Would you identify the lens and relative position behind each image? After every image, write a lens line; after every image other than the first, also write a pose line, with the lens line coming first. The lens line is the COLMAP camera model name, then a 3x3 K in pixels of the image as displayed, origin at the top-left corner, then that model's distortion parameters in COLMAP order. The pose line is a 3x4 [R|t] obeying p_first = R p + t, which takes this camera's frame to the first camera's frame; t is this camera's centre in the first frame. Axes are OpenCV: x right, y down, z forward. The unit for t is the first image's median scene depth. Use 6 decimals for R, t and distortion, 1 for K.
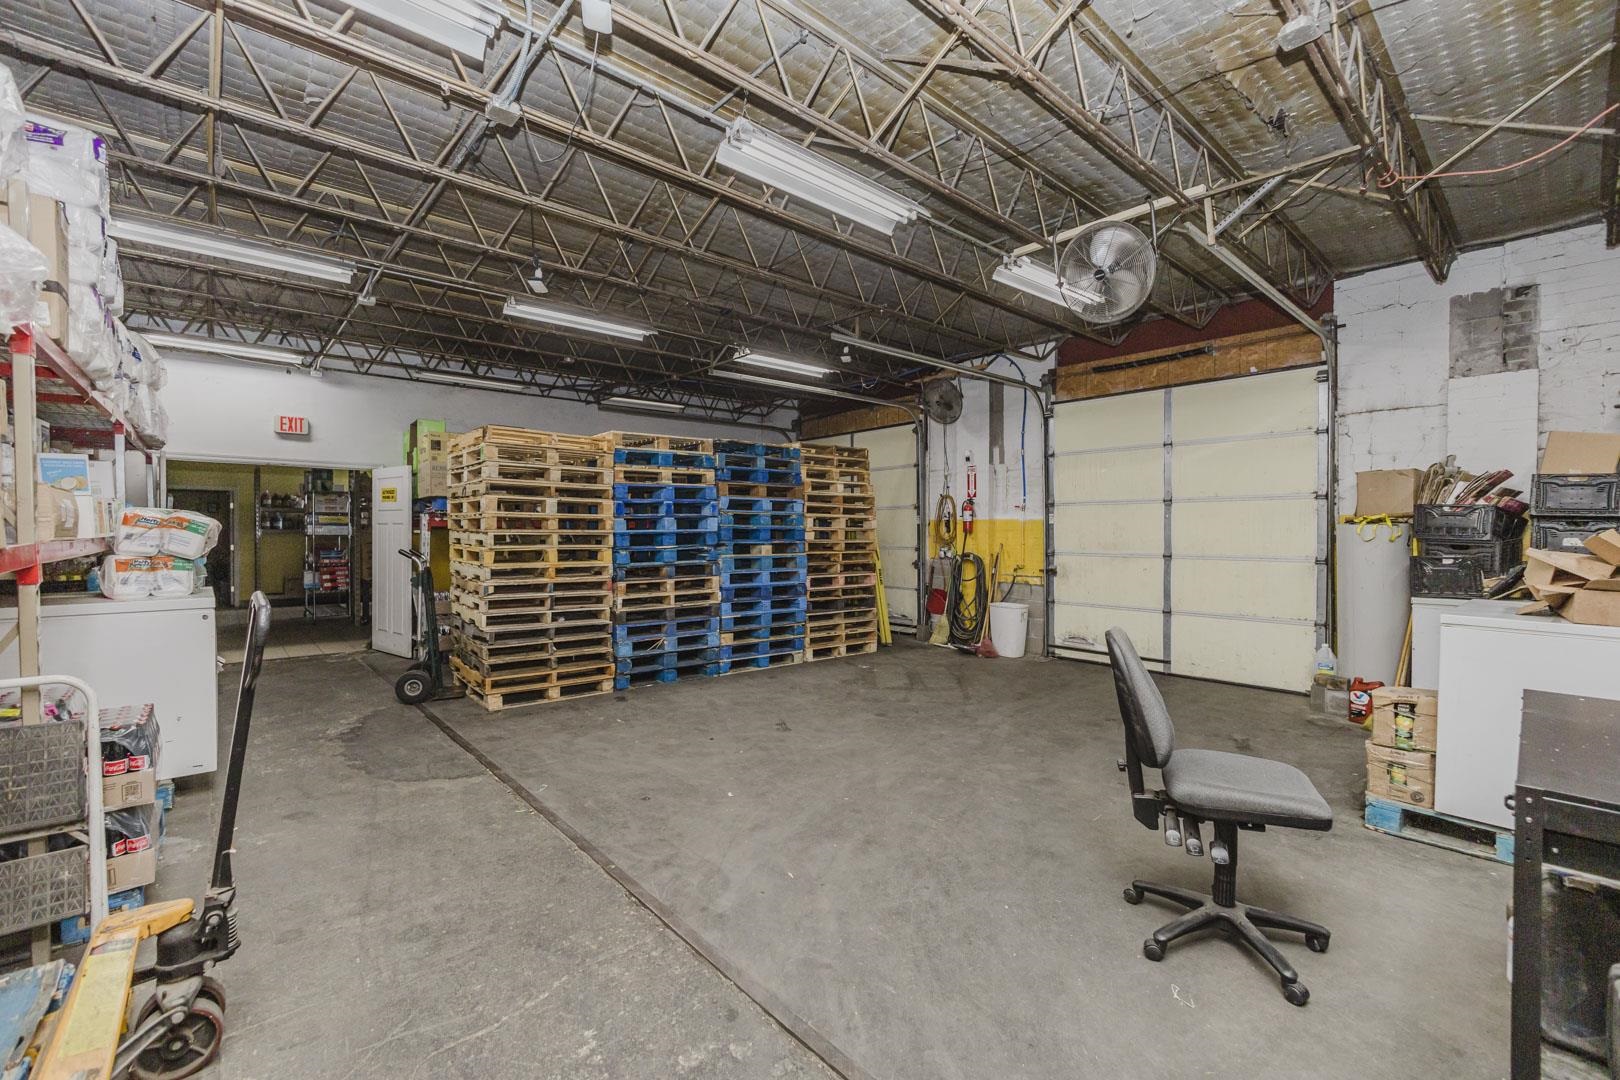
lens RADIAL K [[658.6, 0, 810.0], [0, 658.6, 540.0], [0, 0, 1]] dist [-0.008563, -0.000080]
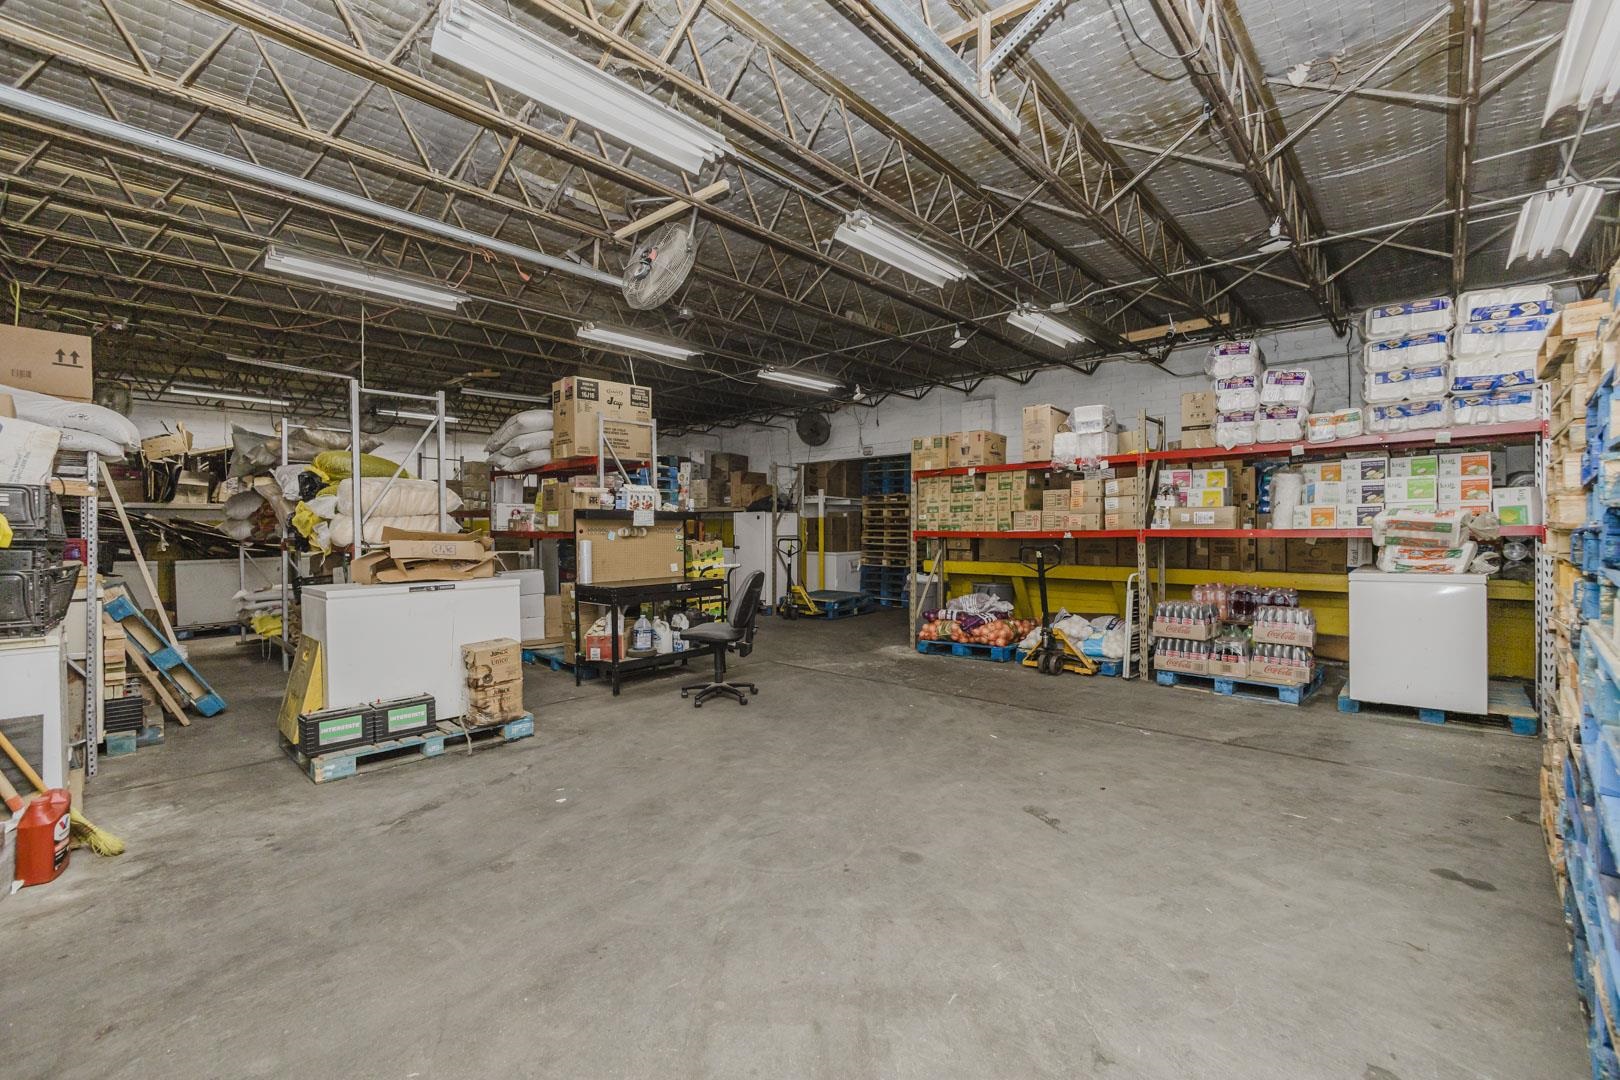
lens RADIAL K [[715.2, 0, 810.0], [0, 715.2, 540.0], [0, 0, 1]] dist [-0.008351, 0.000784]
pose [[-0.993990, 0.005303, -0.109344, 0.300406], [0.001508, 0.999394, 0.034761, -0.026851], [0.109462, 0.034388, -0.993396, 1.856802]]
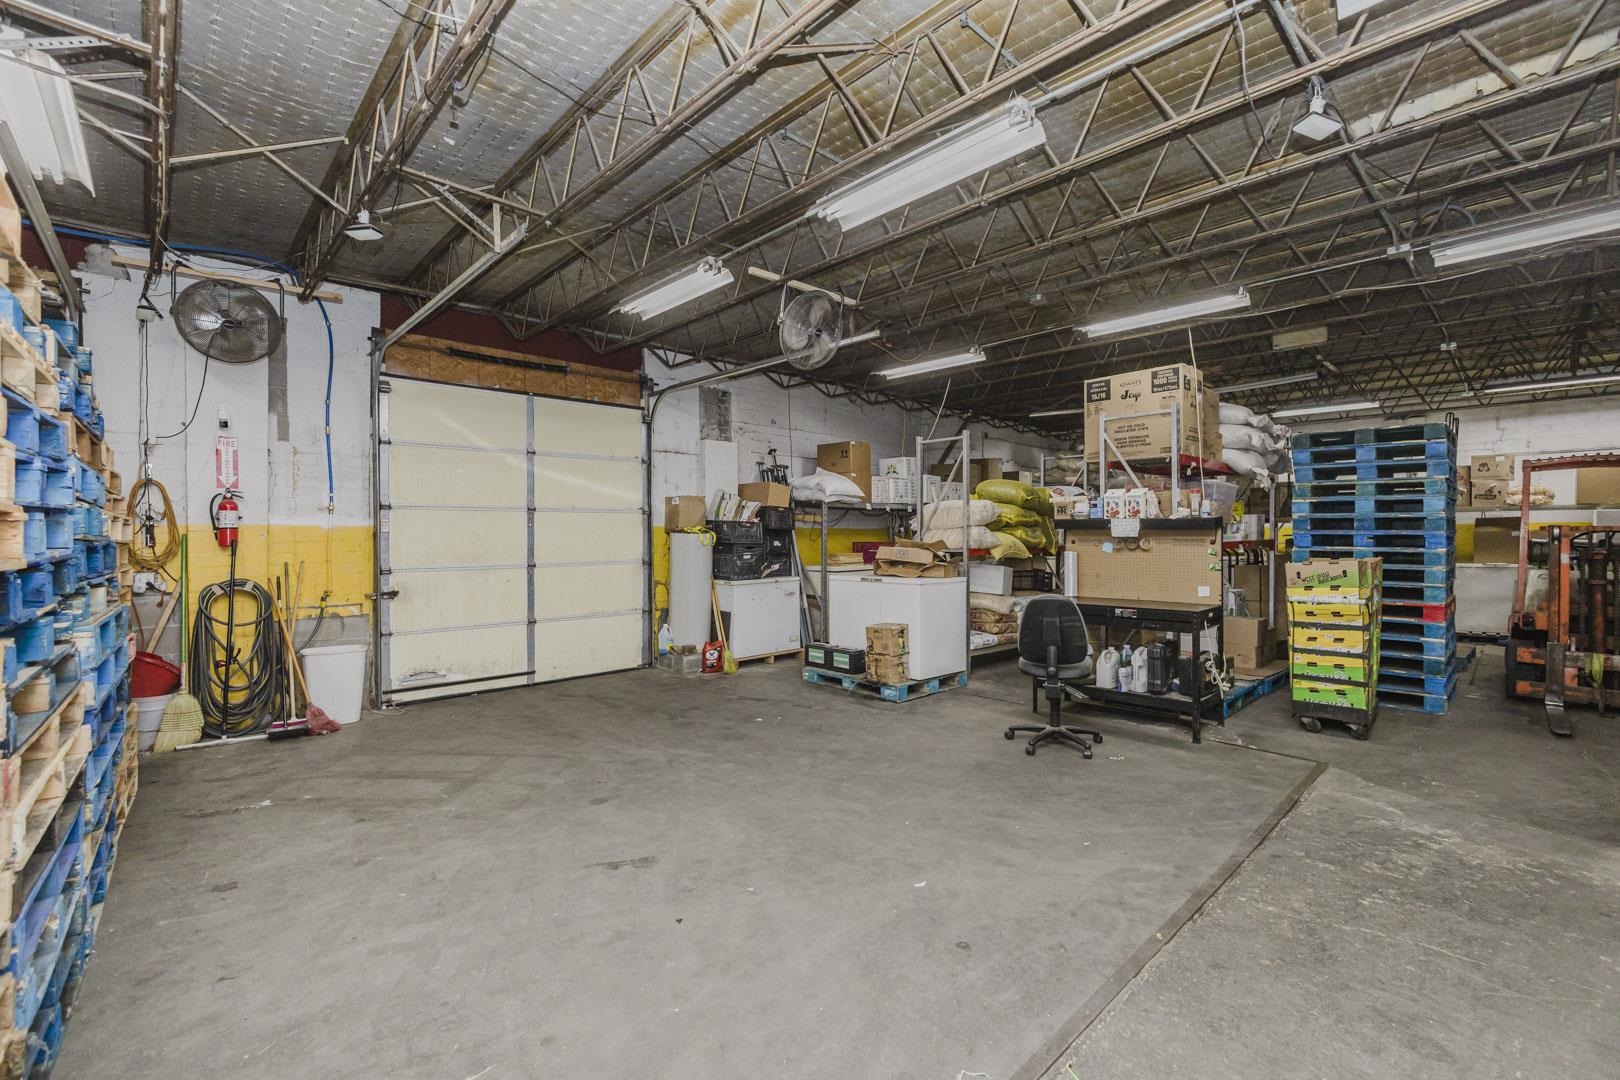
lens RADIAL K [[695.5, 0, 785.9], [0, 695.5, 538.4], [0, 0, 1]] dist [-0.009127, 0.000109]
pose [[0.000812, -0.007384, 0.999972, -0.756090], [0.020829, 0.999756, 0.007366, -0.023723], [-0.999783, 0.020822, 0.000966, 0.929934]]
